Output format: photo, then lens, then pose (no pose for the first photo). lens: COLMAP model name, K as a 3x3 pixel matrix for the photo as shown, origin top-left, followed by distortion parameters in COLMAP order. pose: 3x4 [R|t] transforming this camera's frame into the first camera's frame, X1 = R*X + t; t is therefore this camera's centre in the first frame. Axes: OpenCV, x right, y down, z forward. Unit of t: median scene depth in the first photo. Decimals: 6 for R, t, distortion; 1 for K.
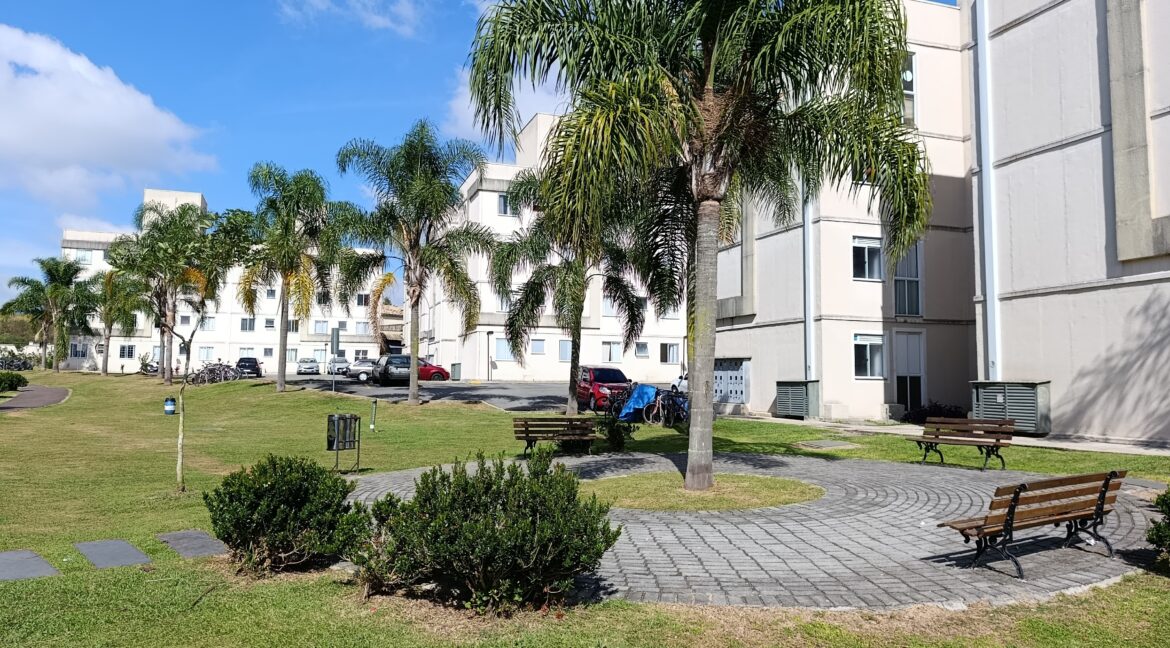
lens RADIAL K [[743.5, 0, 585.0], [0, 743.5, 324.0], [0, 0, 1]] dist [0.000569, -0.043079]
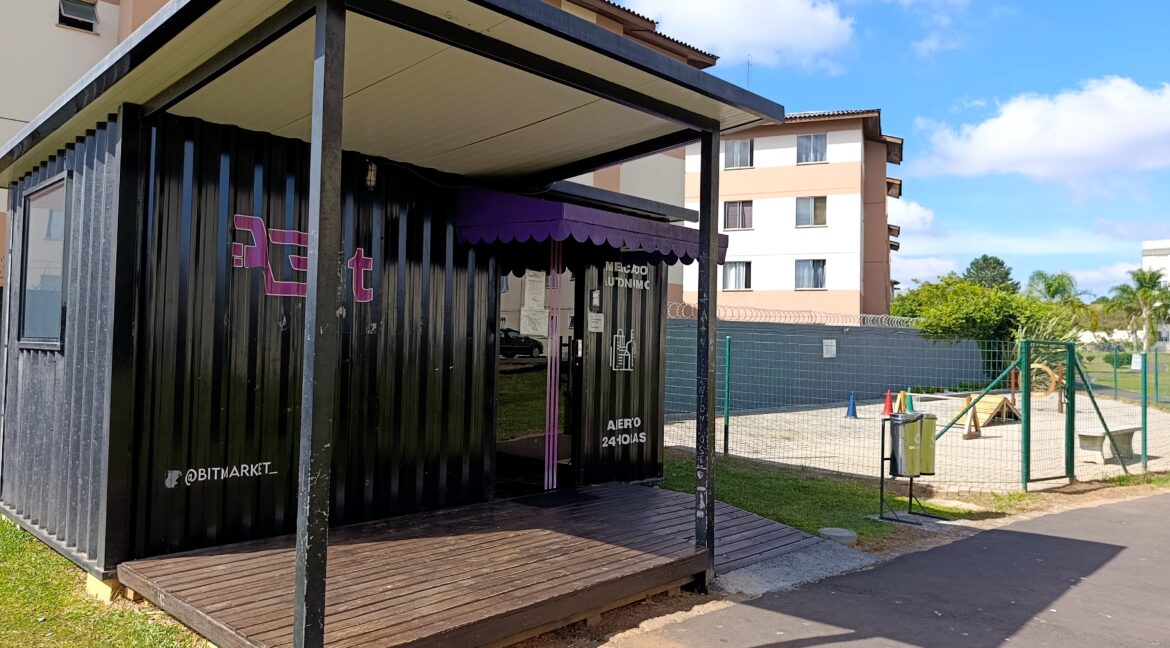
lens RADIAL K [[743.5, 0, 585.0], [0, 743.5, 324.0], [0, 0, 1]] dist [0.000569, -0.043079]
pose [[0.309690, -0.033787, -0.950237, 0.234143], [0.055865, 0.998289, -0.017289, -0.022123], [0.949195, -0.047730, 0.311048, -0.388561]]
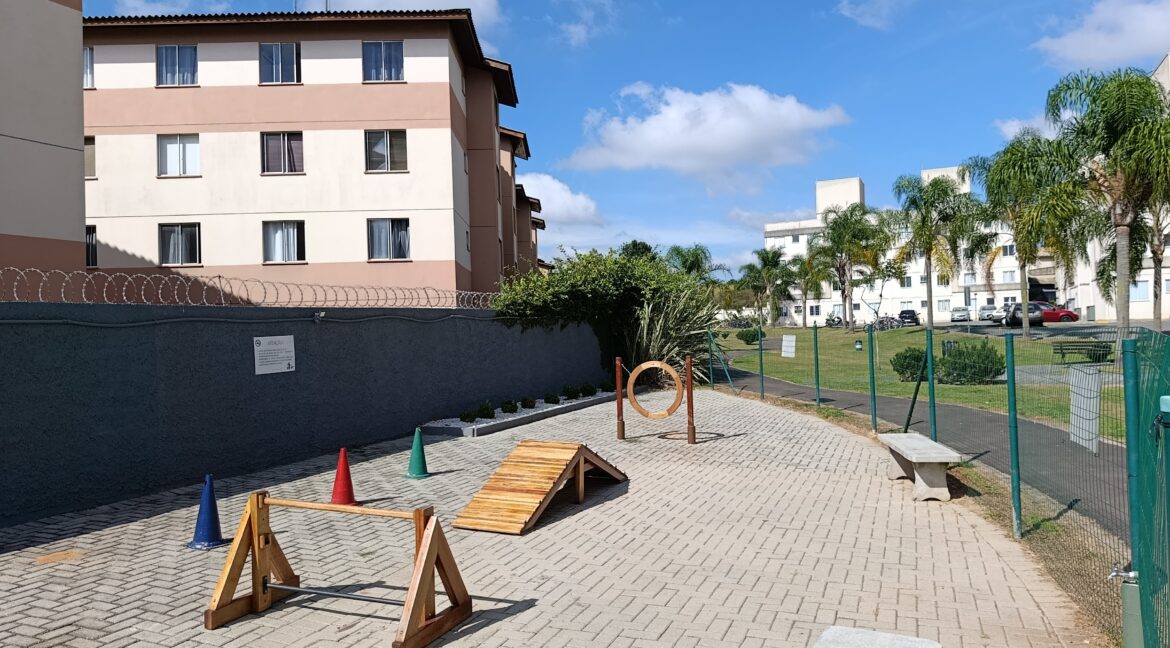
lens RADIAL K [[743.5, 0, 585.0], [0, 743.5, 324.0], [0, 0, 1]] dist [0.000569, -0.043079]
pose [[0.666998, -0.041447, -0.743906, 0.107720], [0.092163, 0.995373, 0.027177, -0.014899], [0.739338, -0.086688, 0.667731, -0.226962]]
